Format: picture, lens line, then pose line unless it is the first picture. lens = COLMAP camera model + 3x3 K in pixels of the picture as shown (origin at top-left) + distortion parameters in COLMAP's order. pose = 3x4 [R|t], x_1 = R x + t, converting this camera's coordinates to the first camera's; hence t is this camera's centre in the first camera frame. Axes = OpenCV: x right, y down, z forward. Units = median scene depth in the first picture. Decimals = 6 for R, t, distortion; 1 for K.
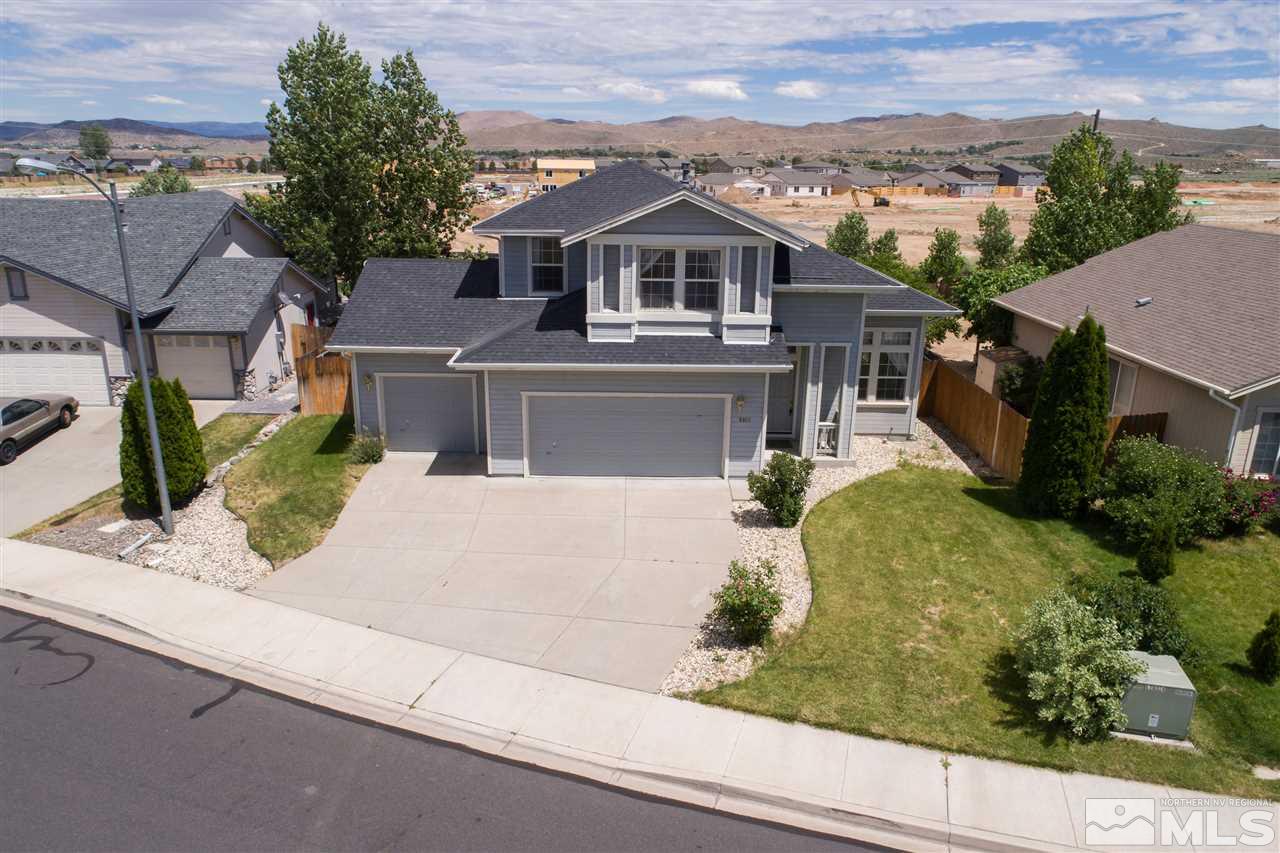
lens RADIAL K [[823.5, 0, 608.6], [0, 823.5, 423.4], [0, 0, 1]] dist [-0.001886, 0.001824]
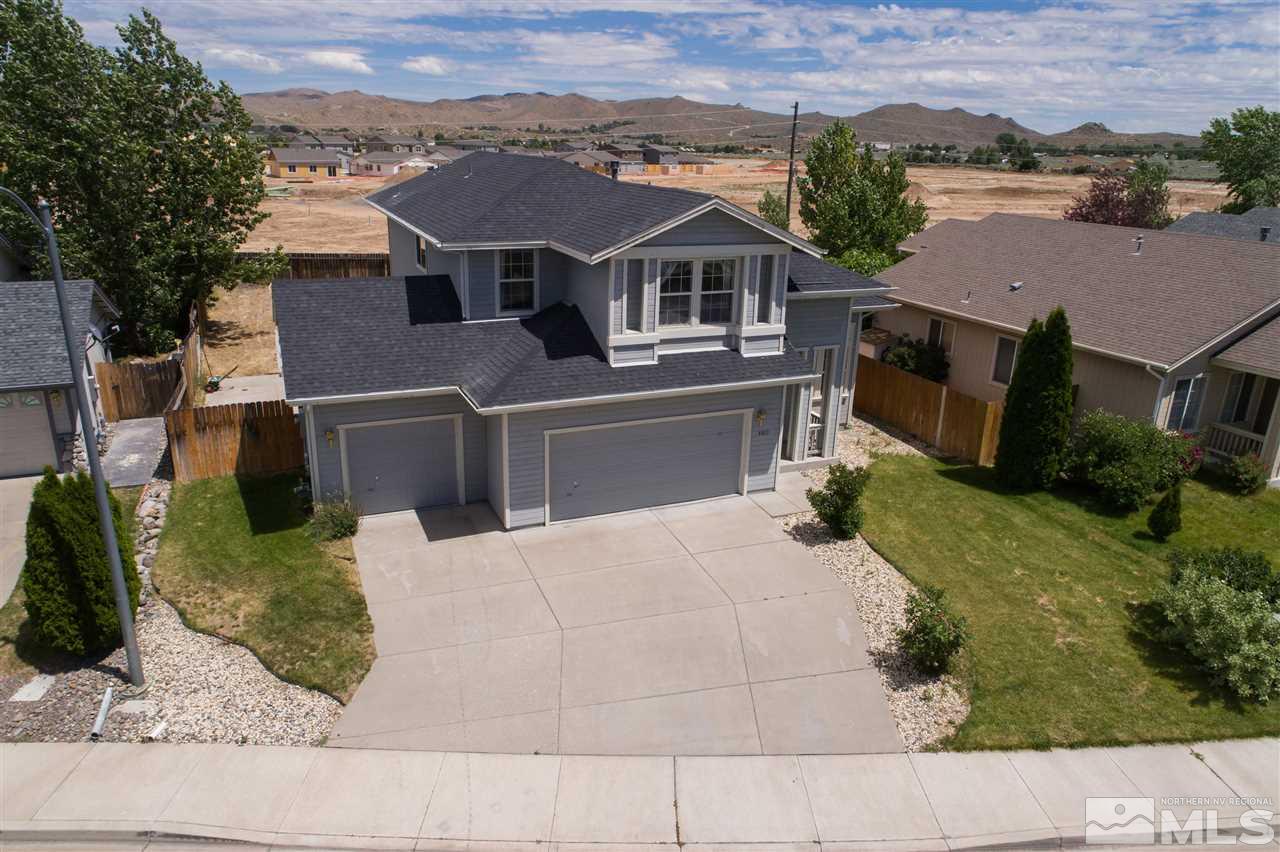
lens RADIAL K [[823.5, 0, 608.6], [0, 823.5, 422.9], [0, 0, 1]] dist [-0.001886, 0.001824]
pose [[0.926972, -0.111328, 0.358231, -0.359425], [0.102870, 0.993780, 0.042647, -0.078040], [-0.360751, -0.002681, 0.932658, 0.162693]]
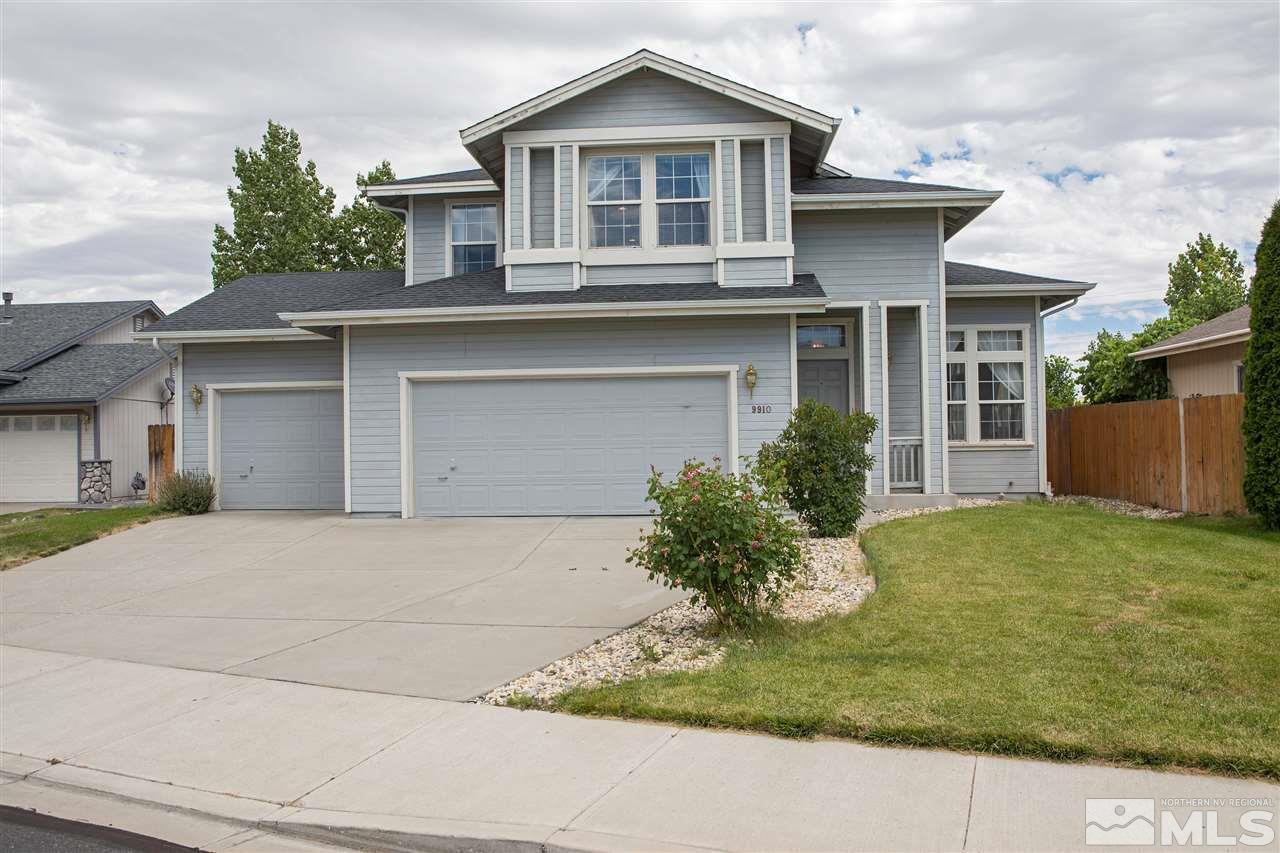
lens RADIAL K [[932.0, 0, 612.9], [0, 932.0, 429.0], [0, 0, 1]] dist [-0.060514, 0.000164]
pose [[0.997900, -0.015126, -0.062988, 0.102287], [-0.004622, 0.953251, -0.302145, 0.219897], [0.064613, 0.301802, 0.951179, 0.357329]]
